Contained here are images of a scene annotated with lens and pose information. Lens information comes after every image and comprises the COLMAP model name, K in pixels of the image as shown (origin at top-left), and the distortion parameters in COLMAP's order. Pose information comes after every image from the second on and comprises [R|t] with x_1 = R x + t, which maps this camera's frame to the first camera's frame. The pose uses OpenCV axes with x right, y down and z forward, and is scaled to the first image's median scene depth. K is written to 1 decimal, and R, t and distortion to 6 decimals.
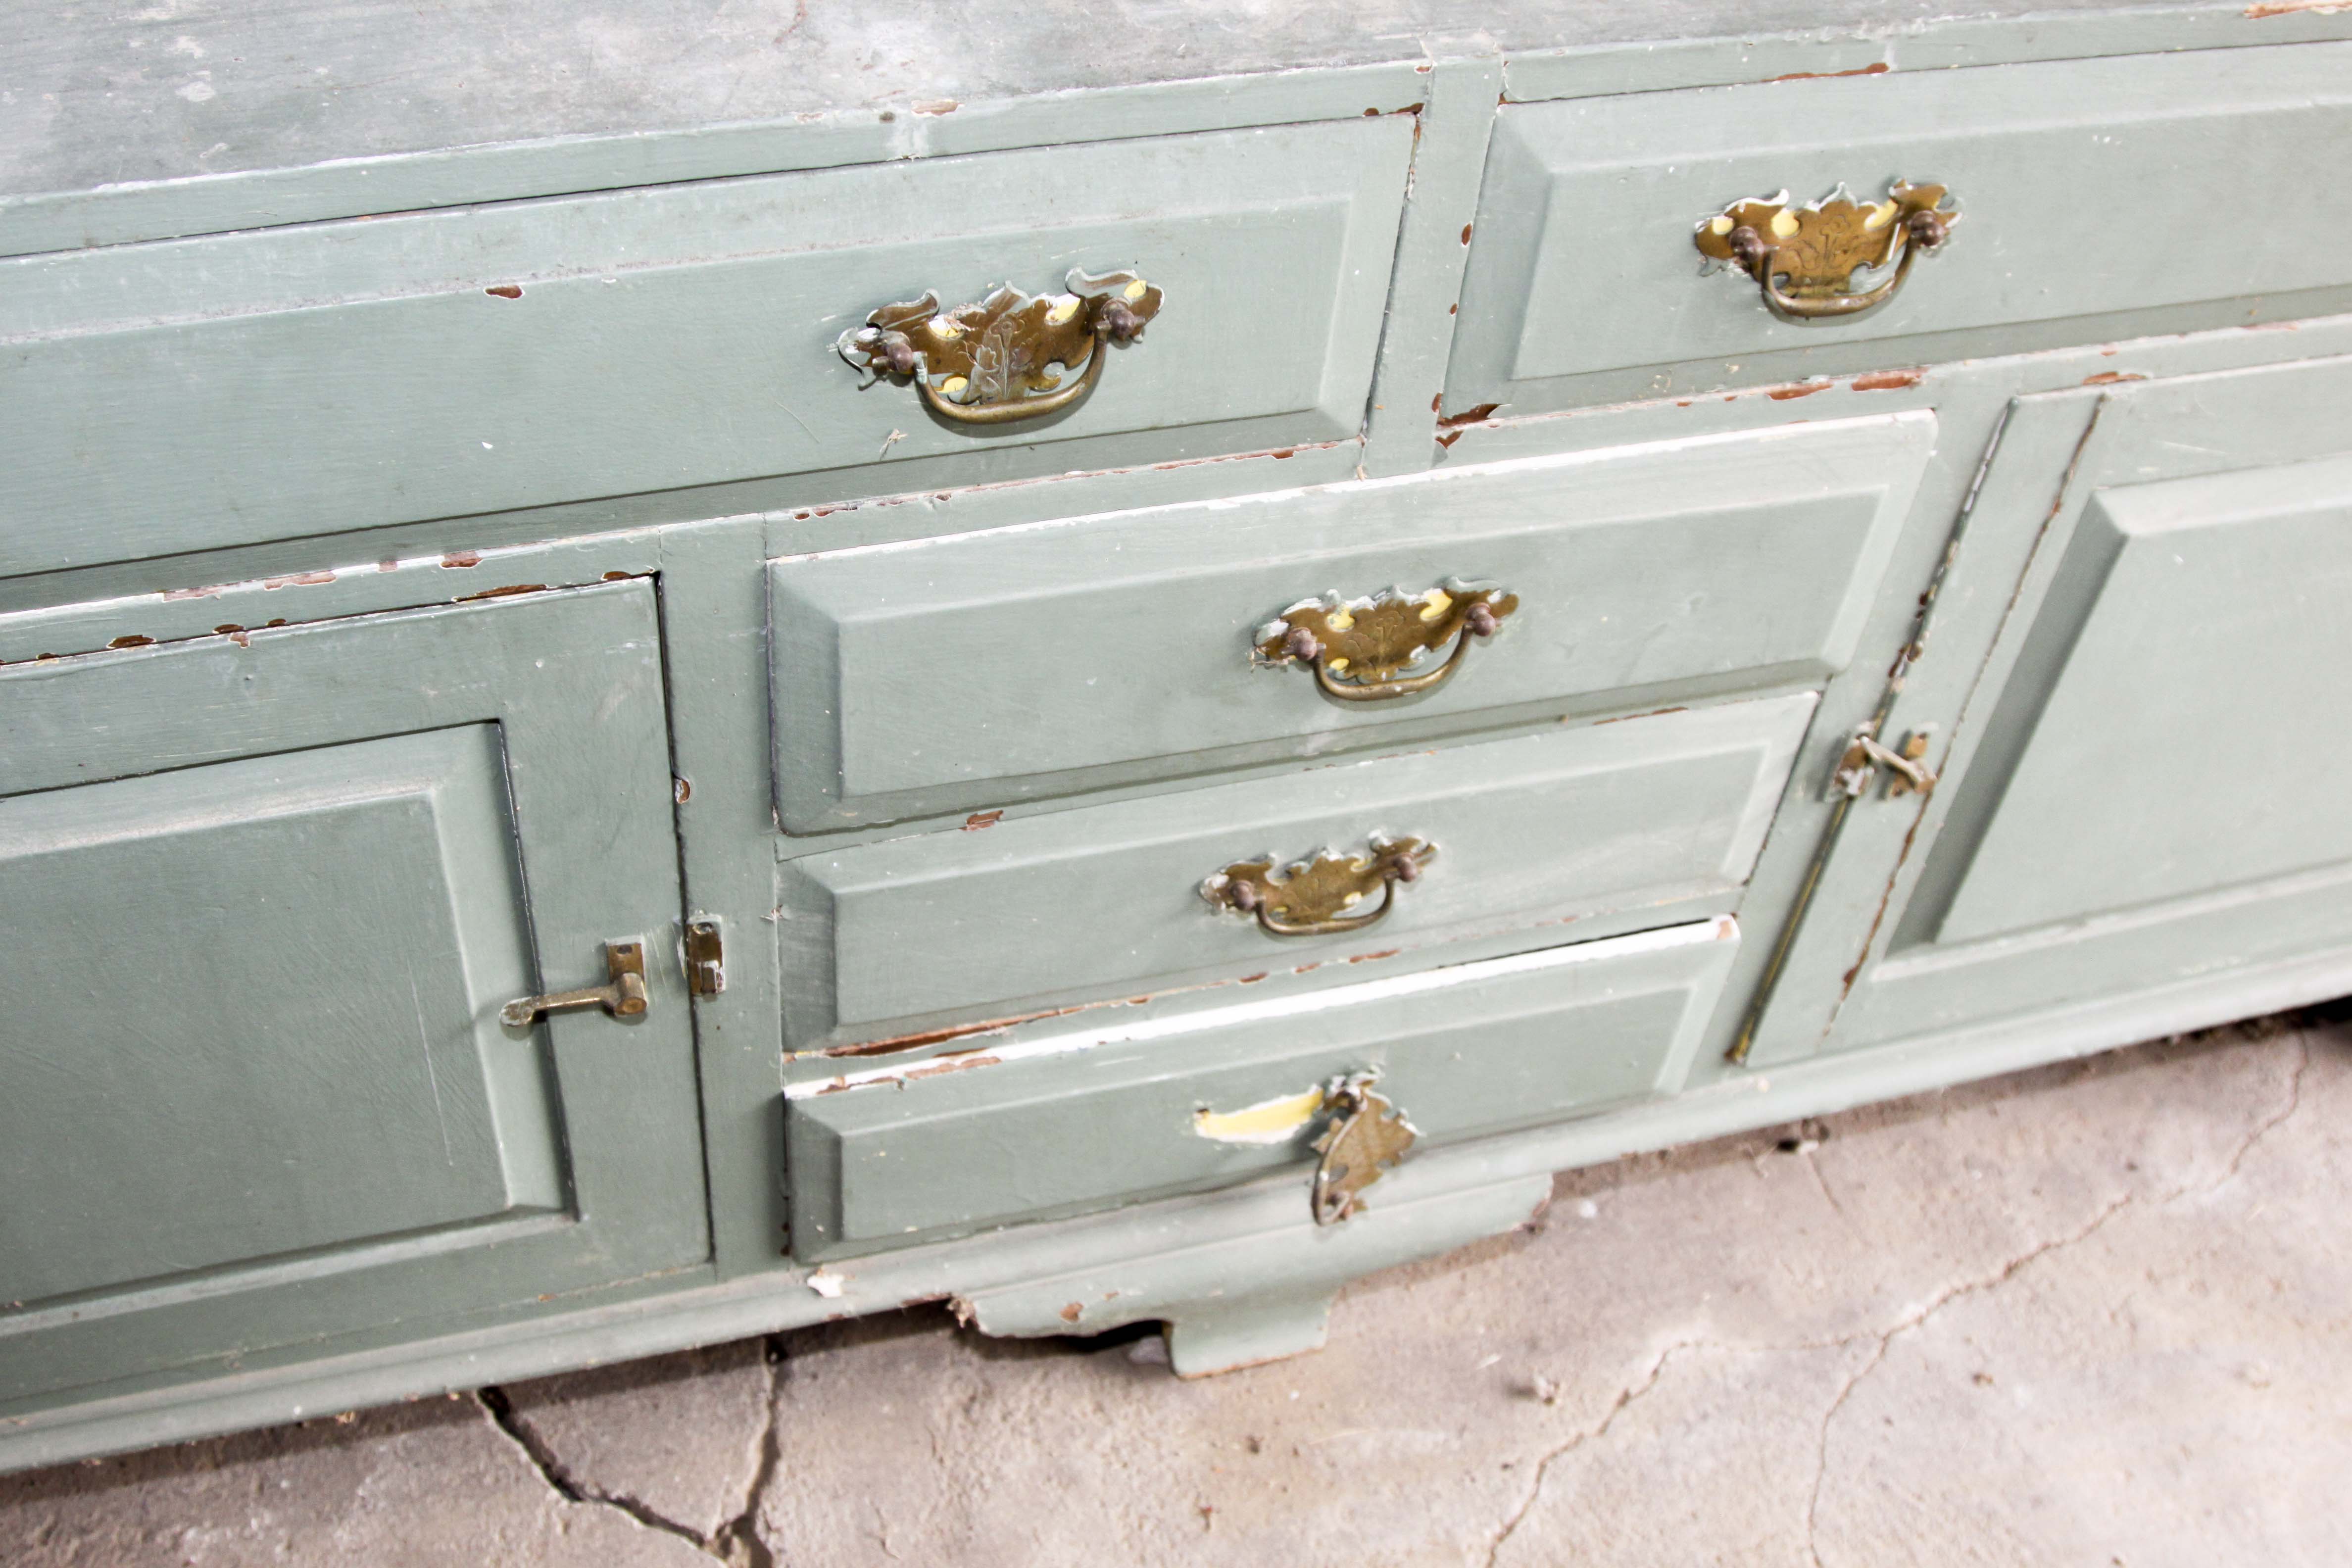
lens RADIAL K [[2488.2, 0, 1176.0], [0, 2488.2, 784.0], [0, 0, 1]] dist [-0.143692, 0.080405]
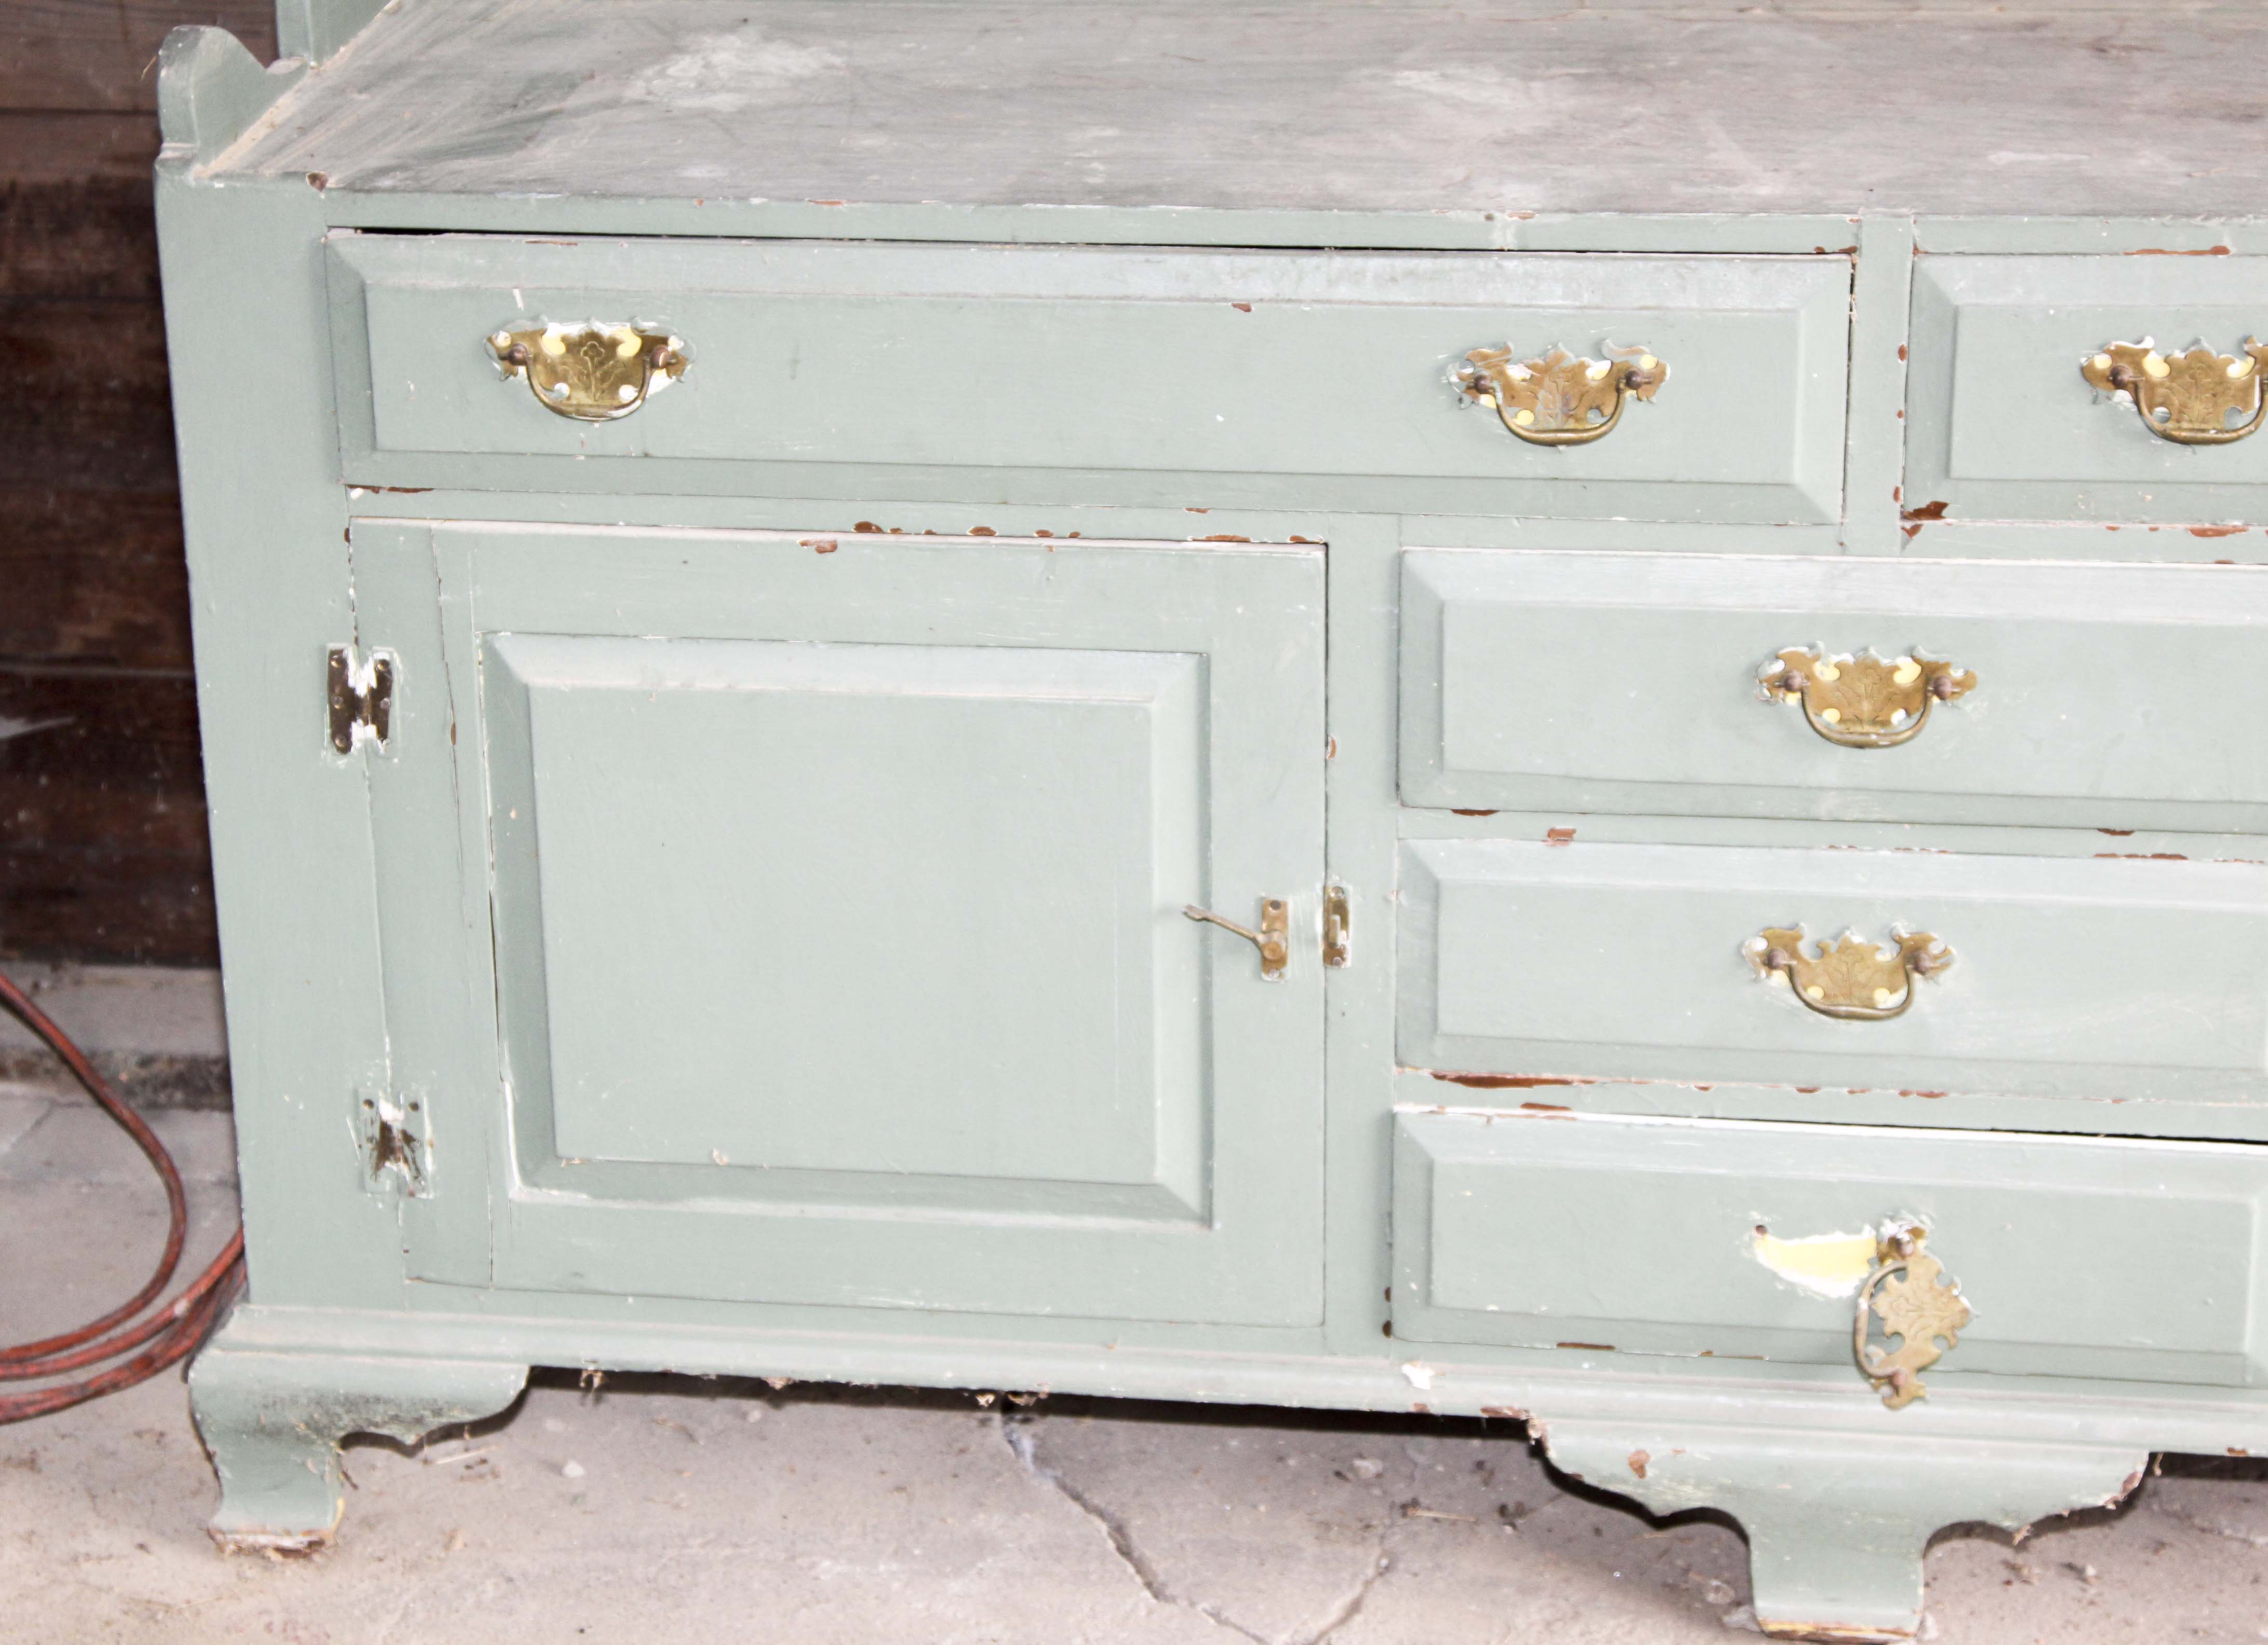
lens RADIAL K [[4981.9, 0, 1051.4], [0, 4981.9, 818.8], [0, 0, 1]] dist [0.088949, 0.139420]
pose [[0.903679, 0.061670, -0.423747, 0.807557], [-0.235474, 0.898090, -0.371466, 1.066858], [0.357655, 0.435467, 0.826106, -1.276569]]
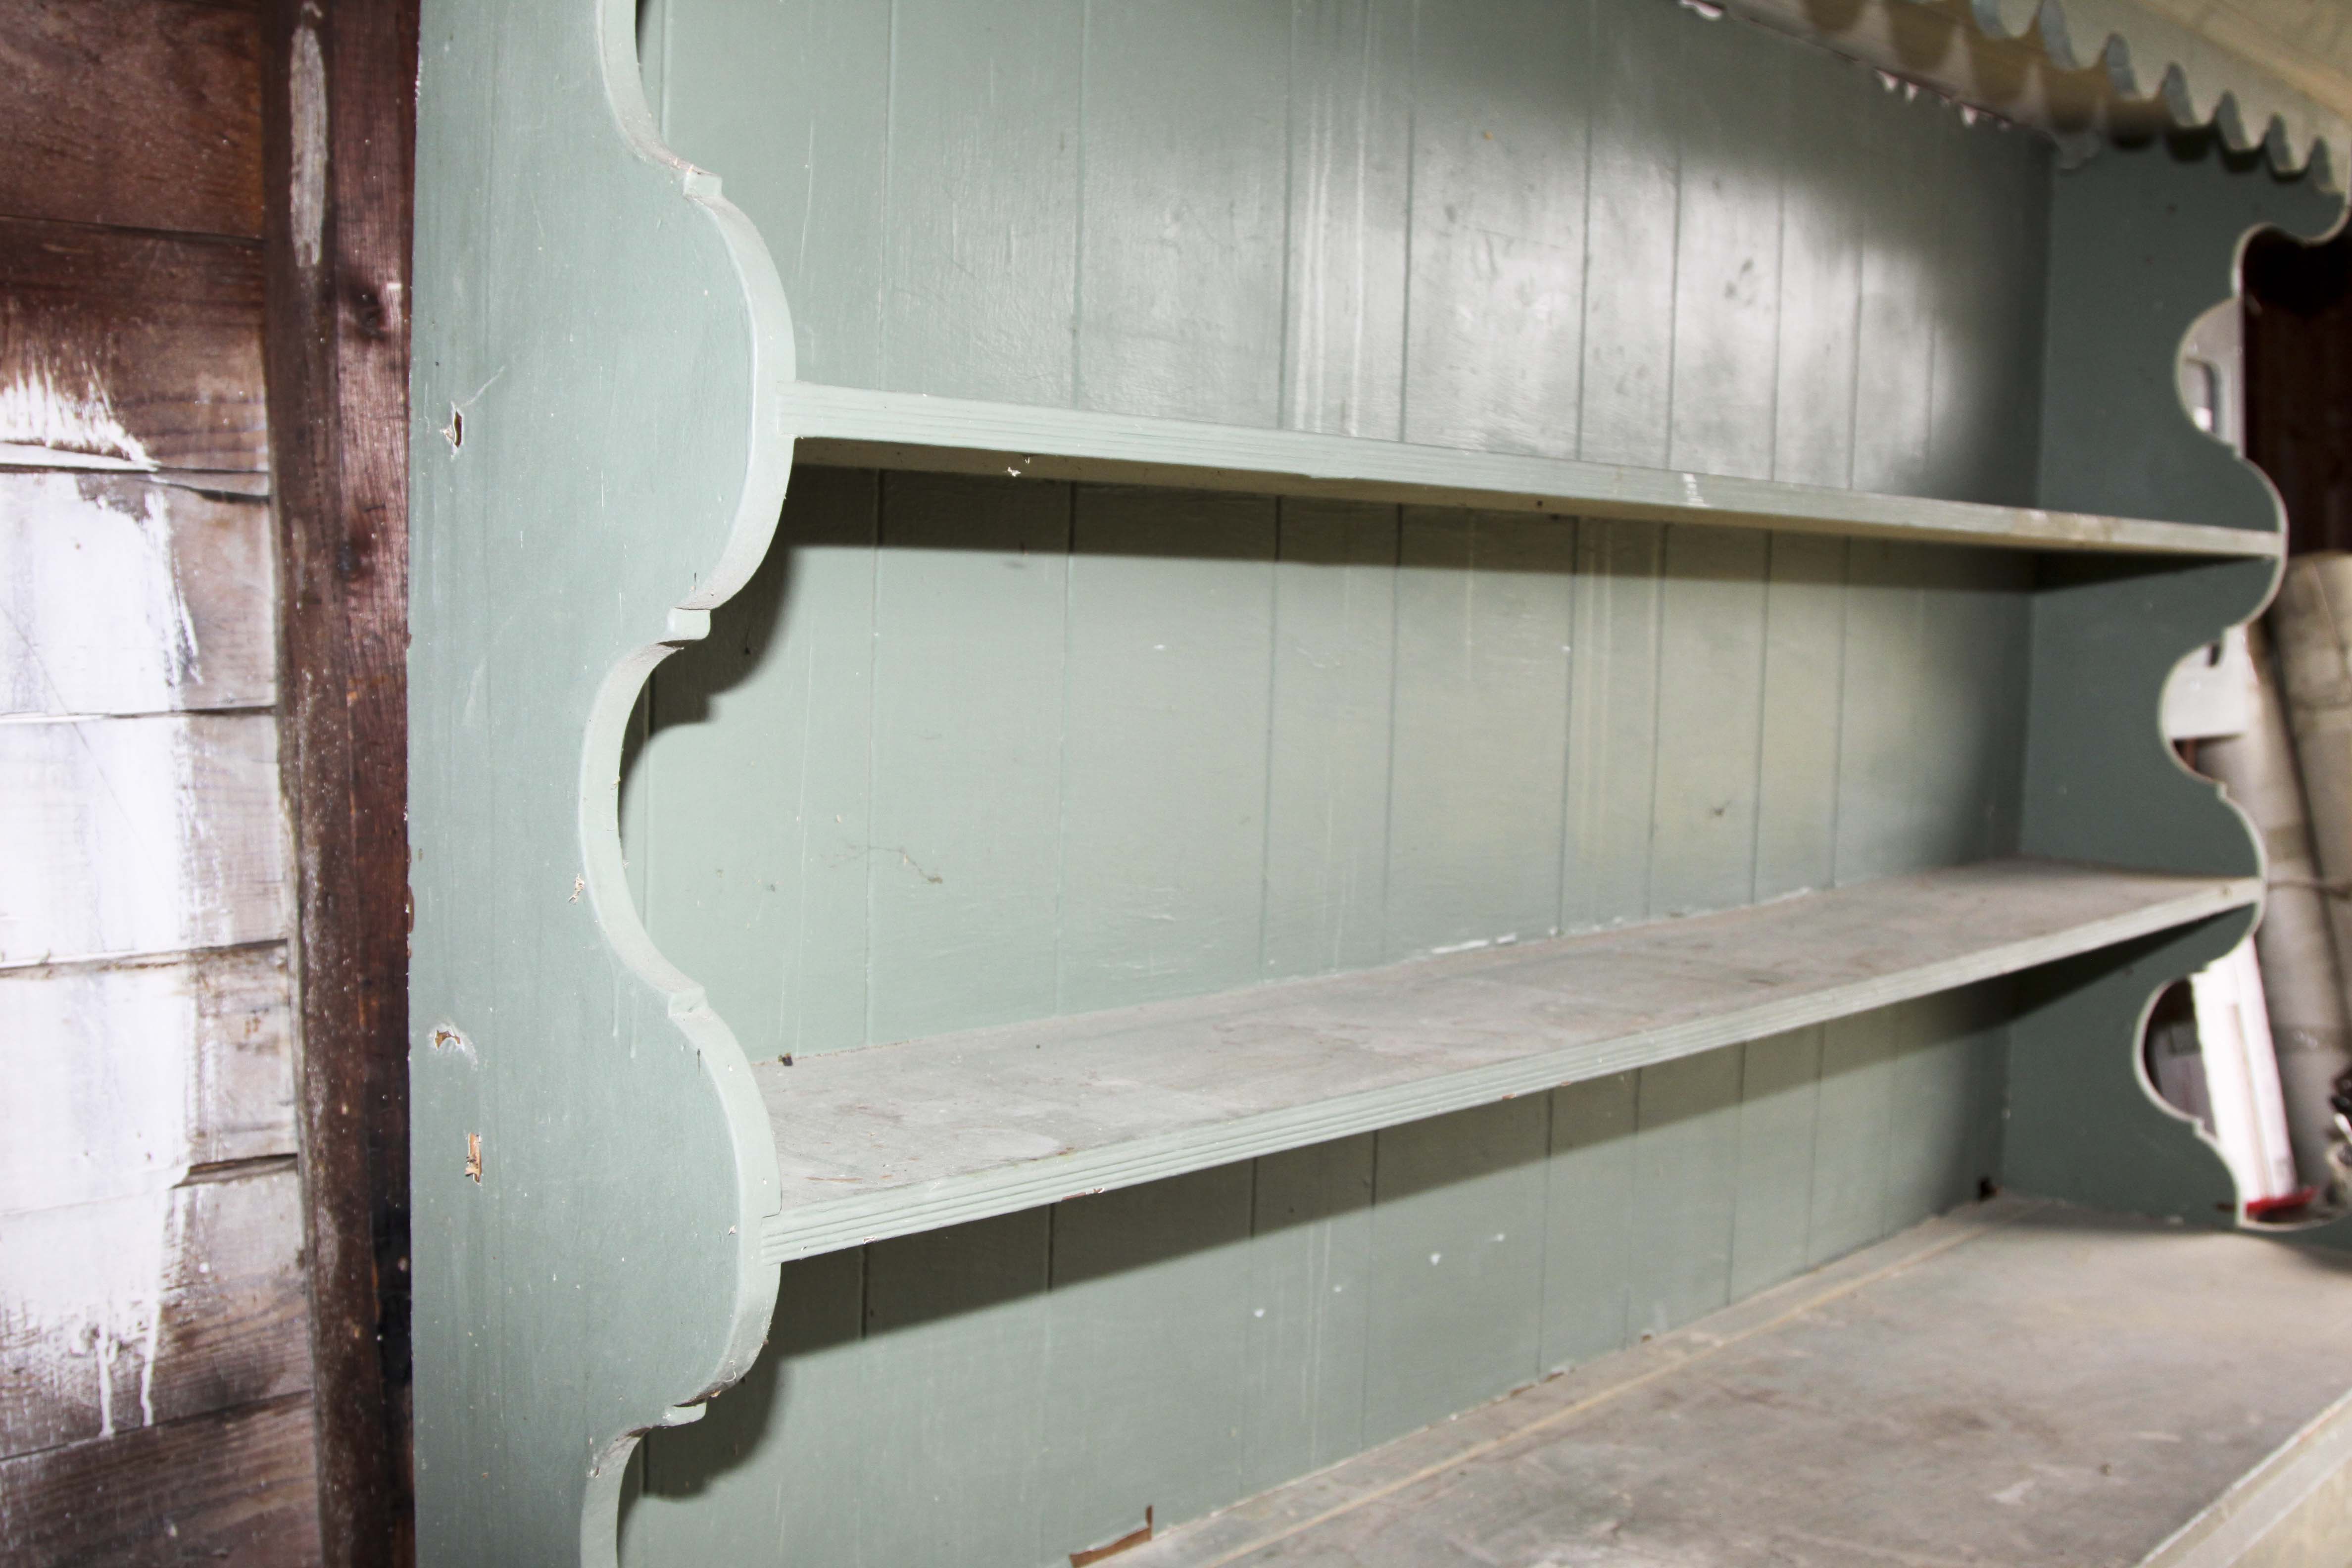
lens RADIAL K [[2488.2, 0, 1176.0], [0, 2488.2, 784.0], [0, 0, 1]] dist [-0.143692, 0.080405]
pose [[0.850017, -0.104433, 0.516300, -1.142508], [0.414893, 0.736641, -0.534063, -0.051569], [-0.324554, 0.668172, 0.669486, -0.312367]]
